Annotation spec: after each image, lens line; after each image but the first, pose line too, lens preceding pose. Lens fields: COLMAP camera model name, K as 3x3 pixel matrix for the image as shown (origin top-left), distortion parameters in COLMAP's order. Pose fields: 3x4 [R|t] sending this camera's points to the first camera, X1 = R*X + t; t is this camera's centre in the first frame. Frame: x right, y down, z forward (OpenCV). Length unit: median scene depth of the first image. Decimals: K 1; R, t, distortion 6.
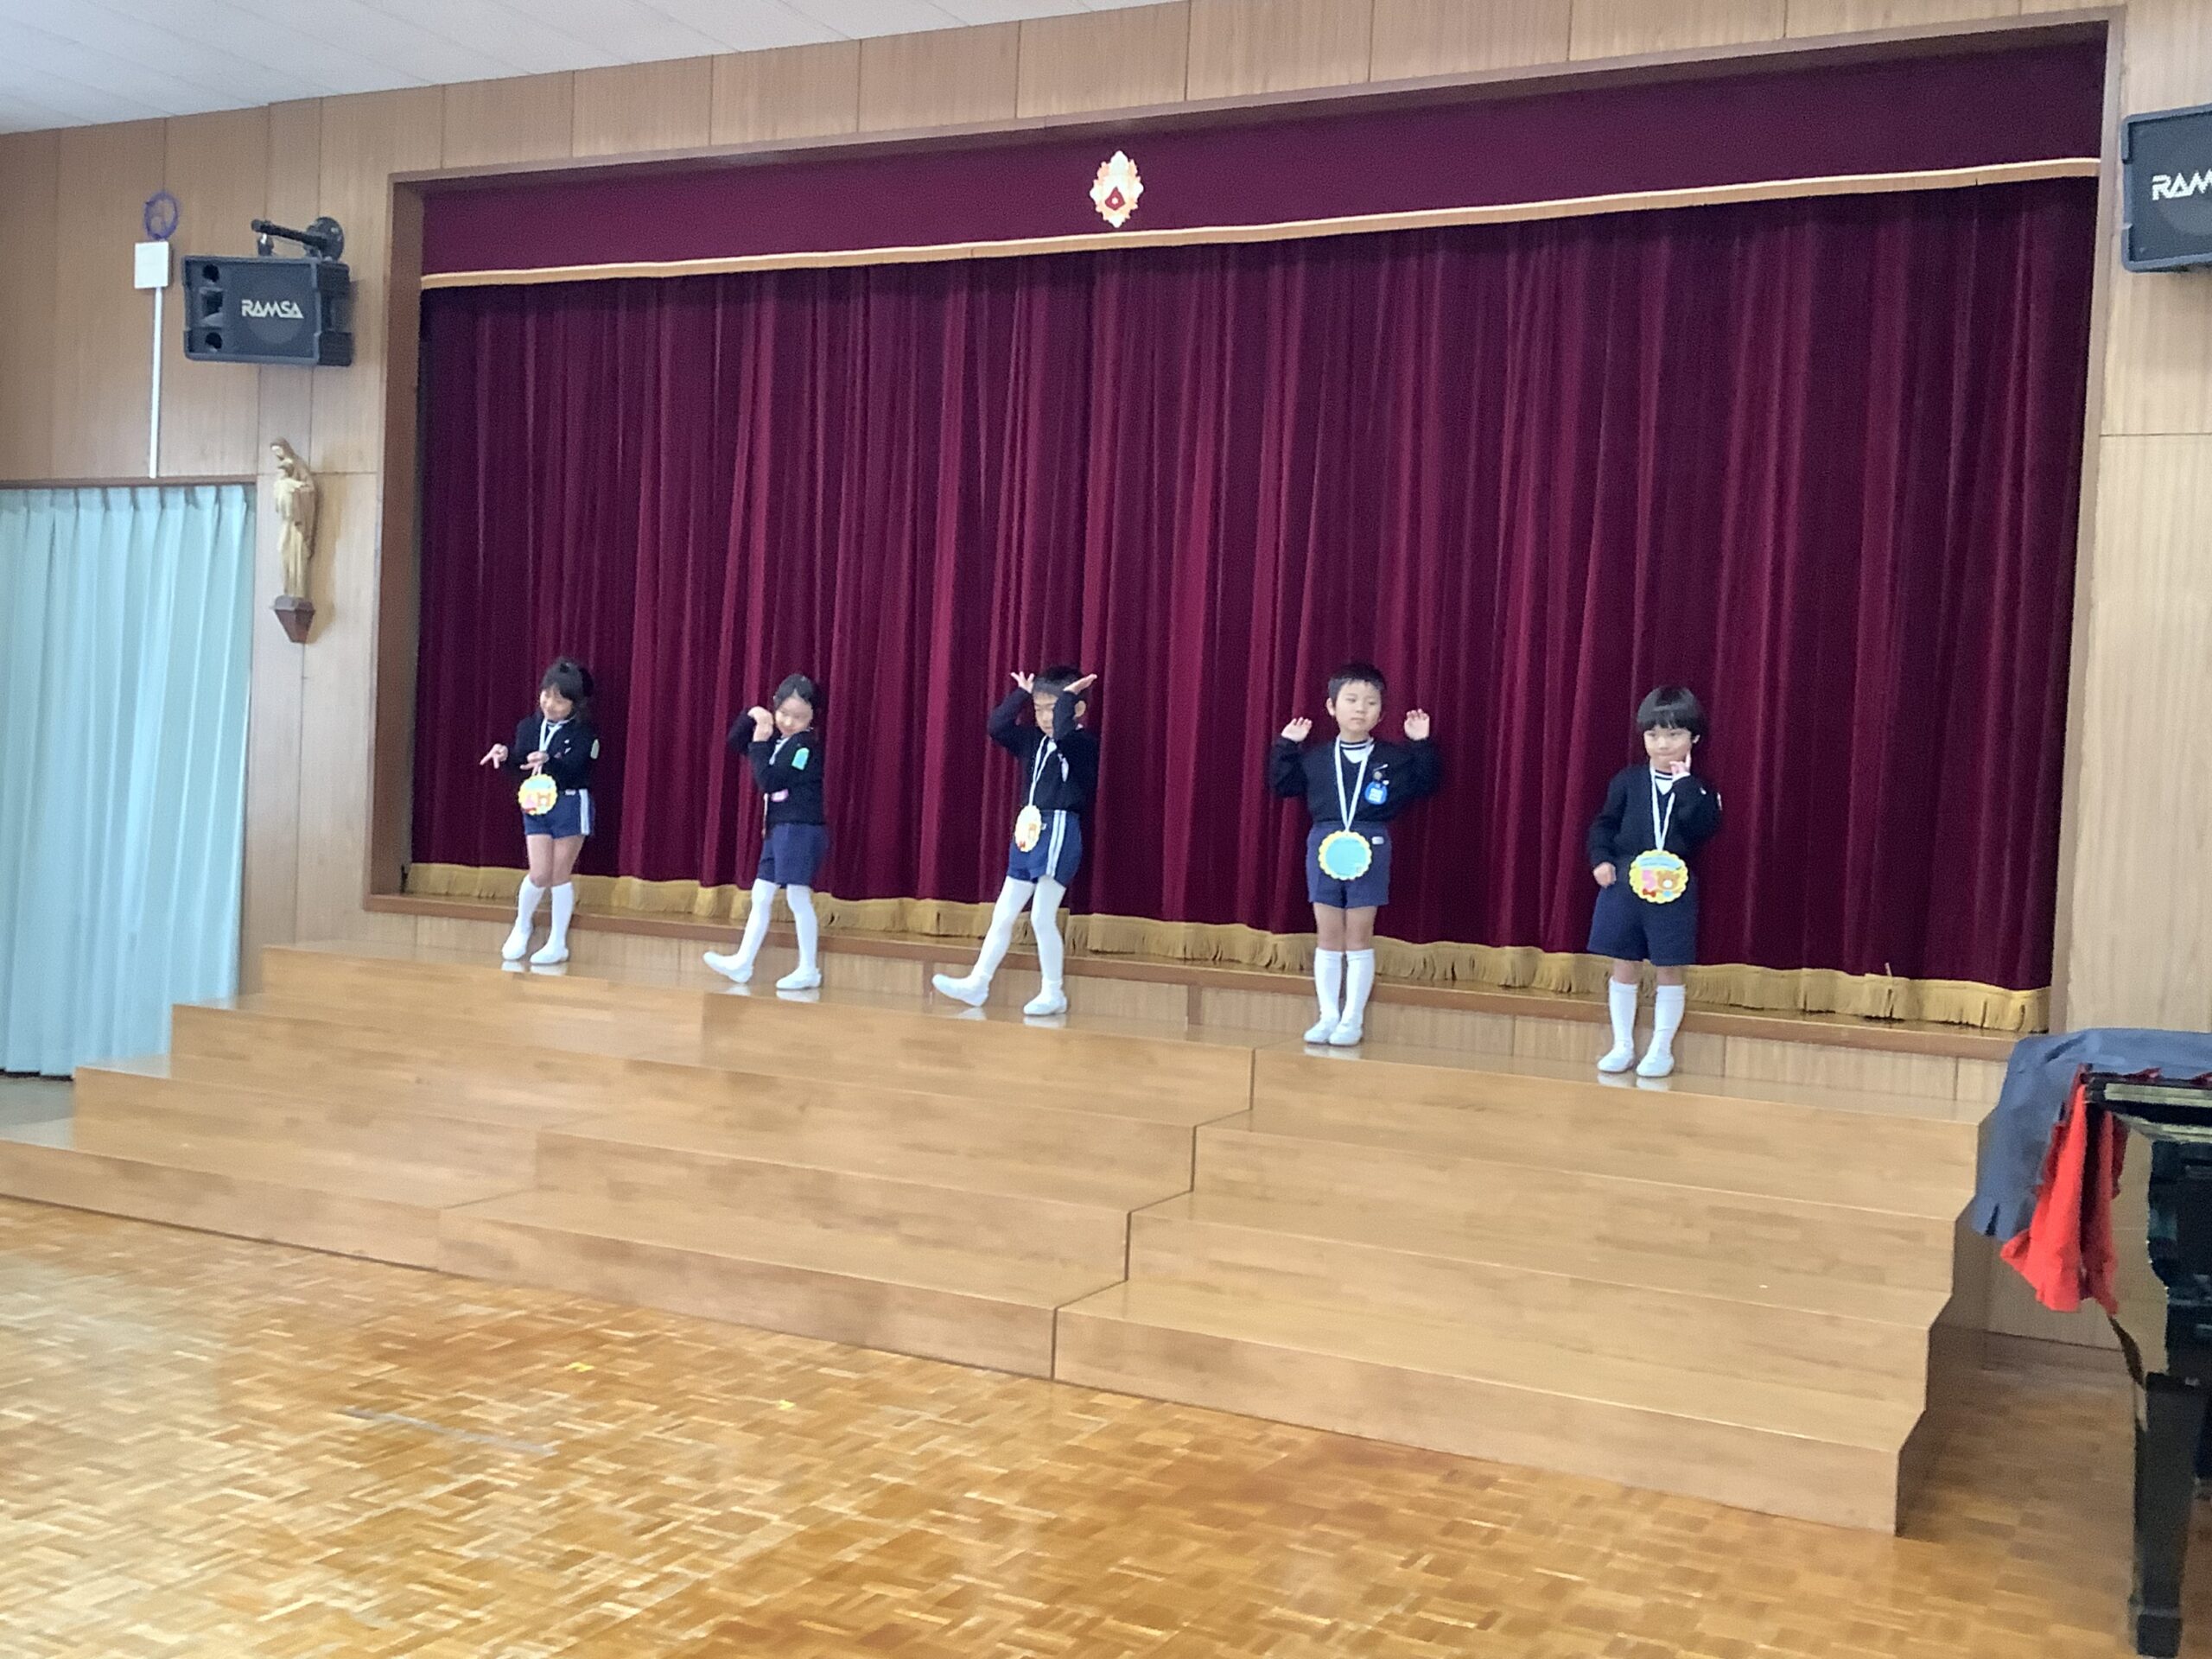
lens RADIAL K [[2353.5, 0, 1106.0], [0, 2353.5, 829.5], [0, 0, 1]] dist [0.184949, -0.403575]
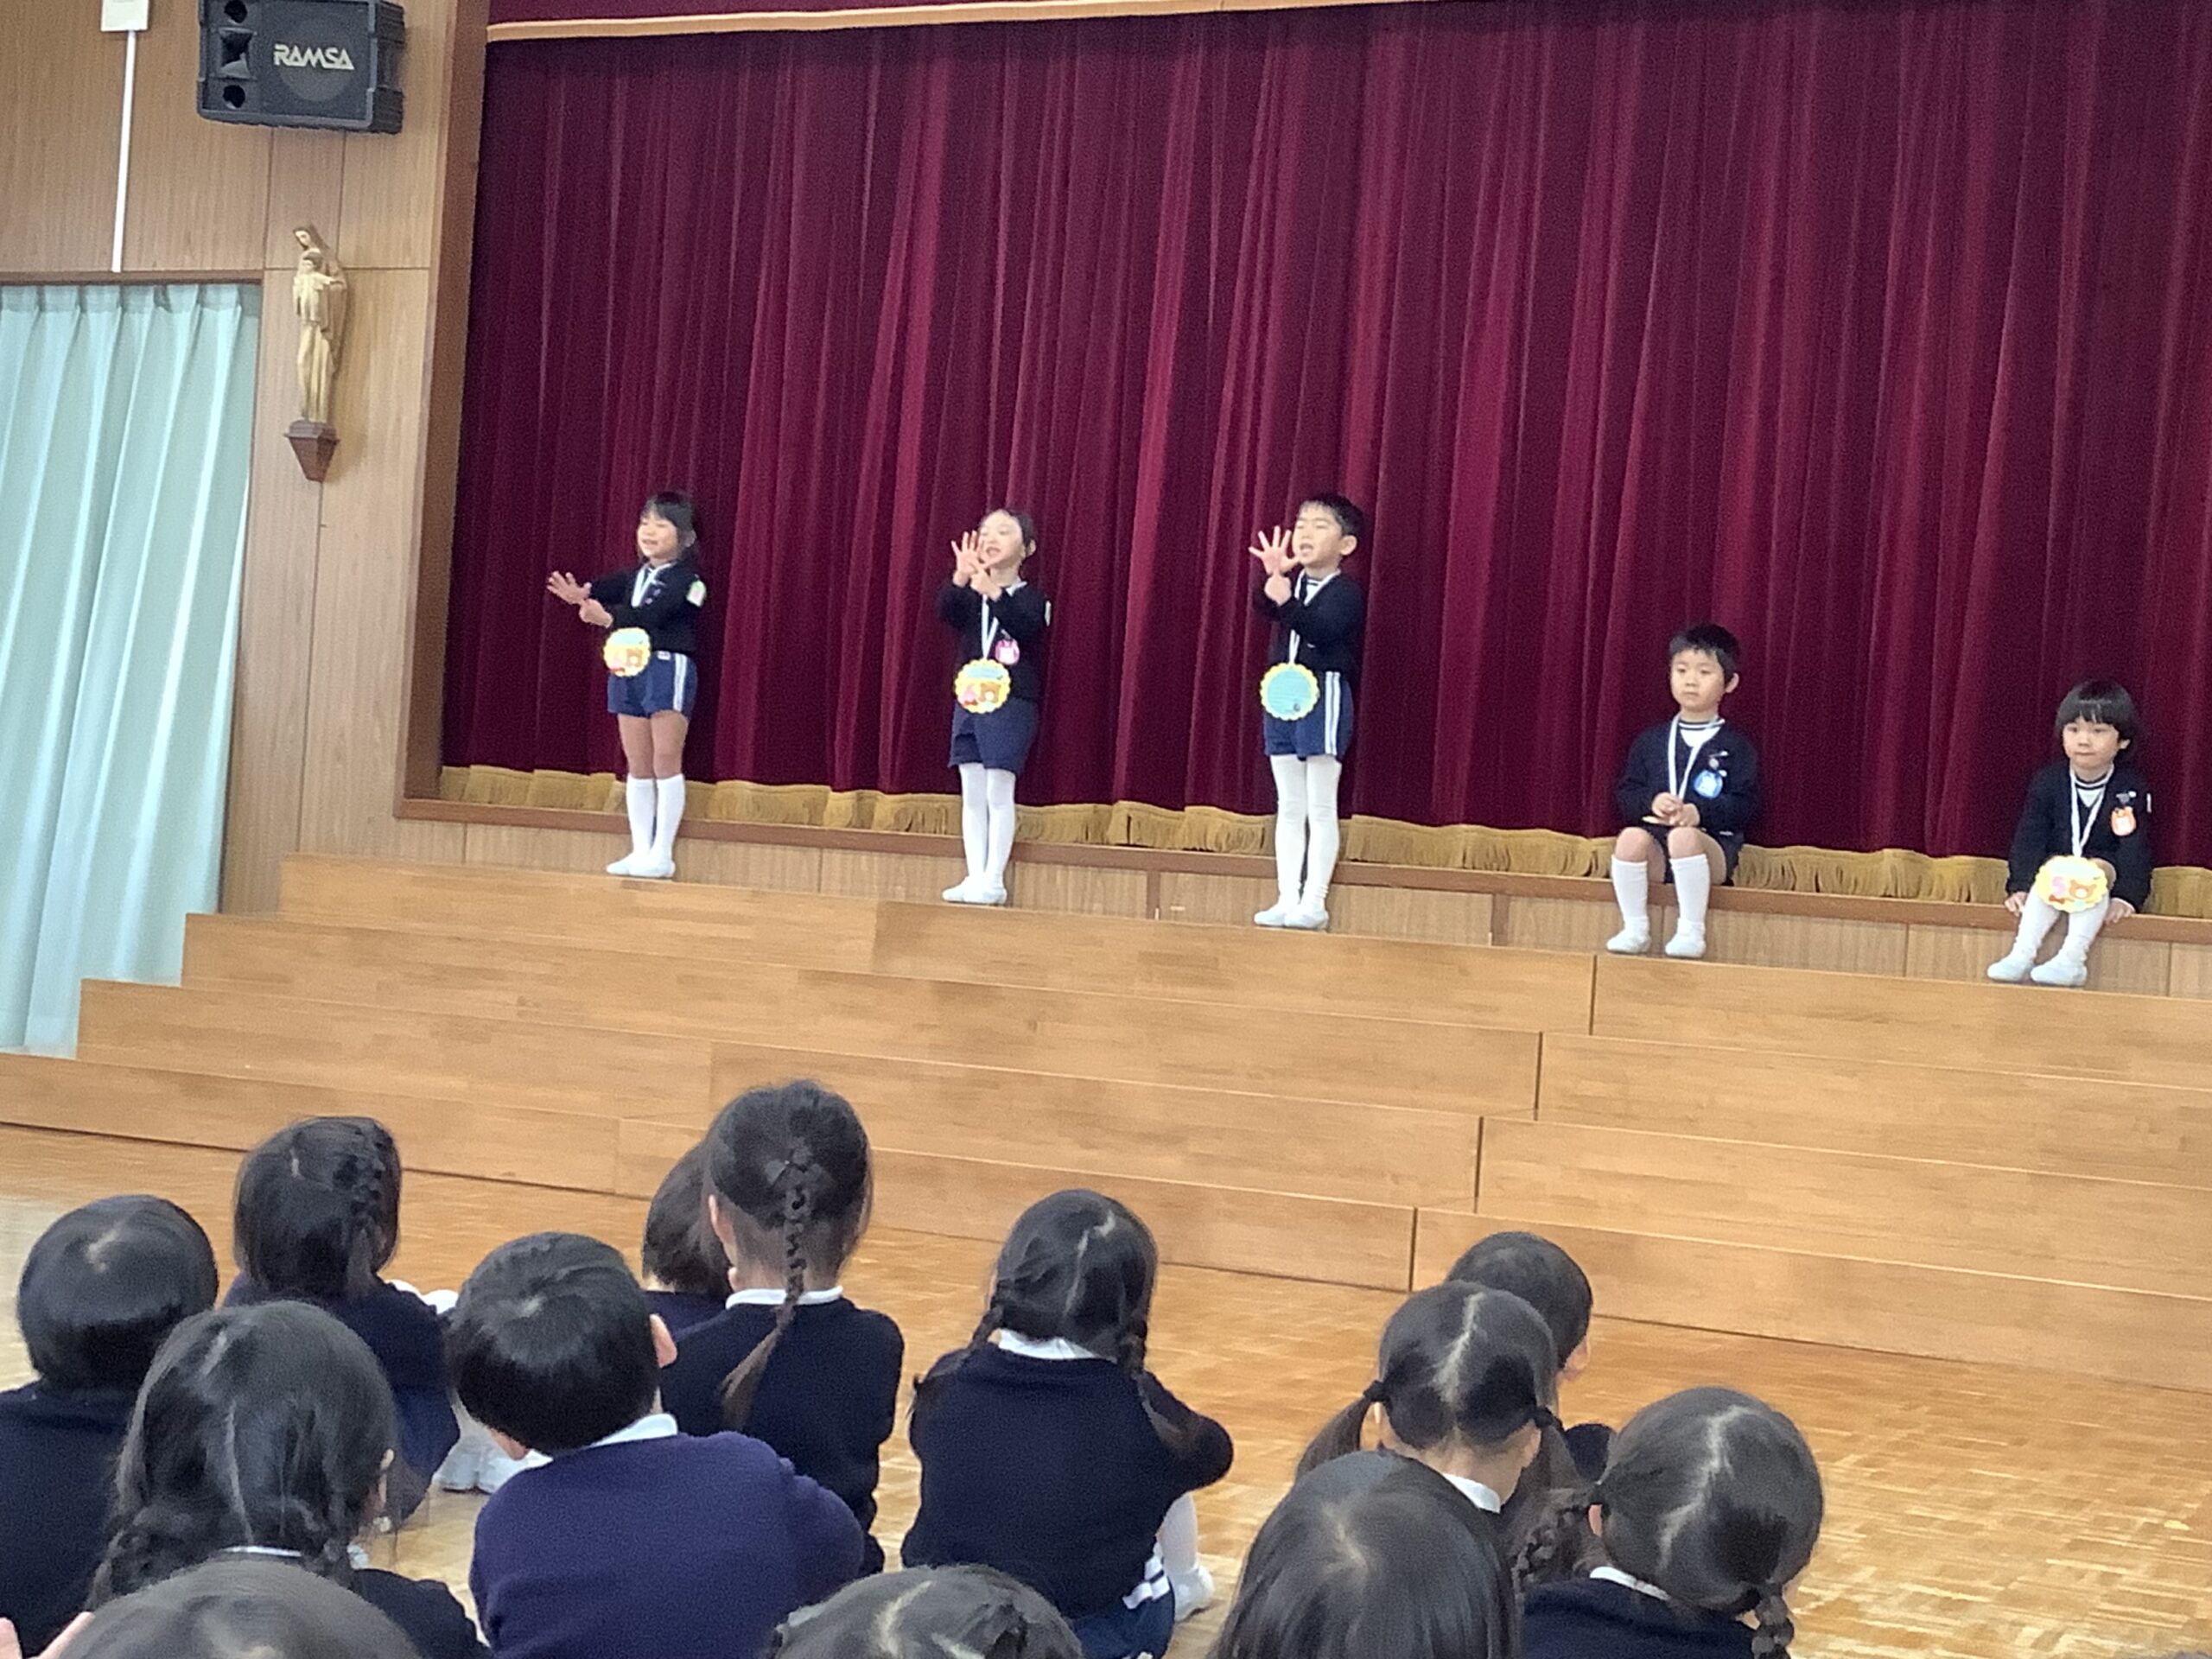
lens RADIAL K [[3449.5, 0, 1106.0], [0, 3449.5, 829.5], [0, 0, 1]] dist [0.093604, 0.075504]
pose [[0.999049, 0.022443, 0.037380, -0.125303], [-0.021121, 0.999150, -0.035392, 0.077628], [-0.038142, 0.034569, 0.998674, -0.163933]]
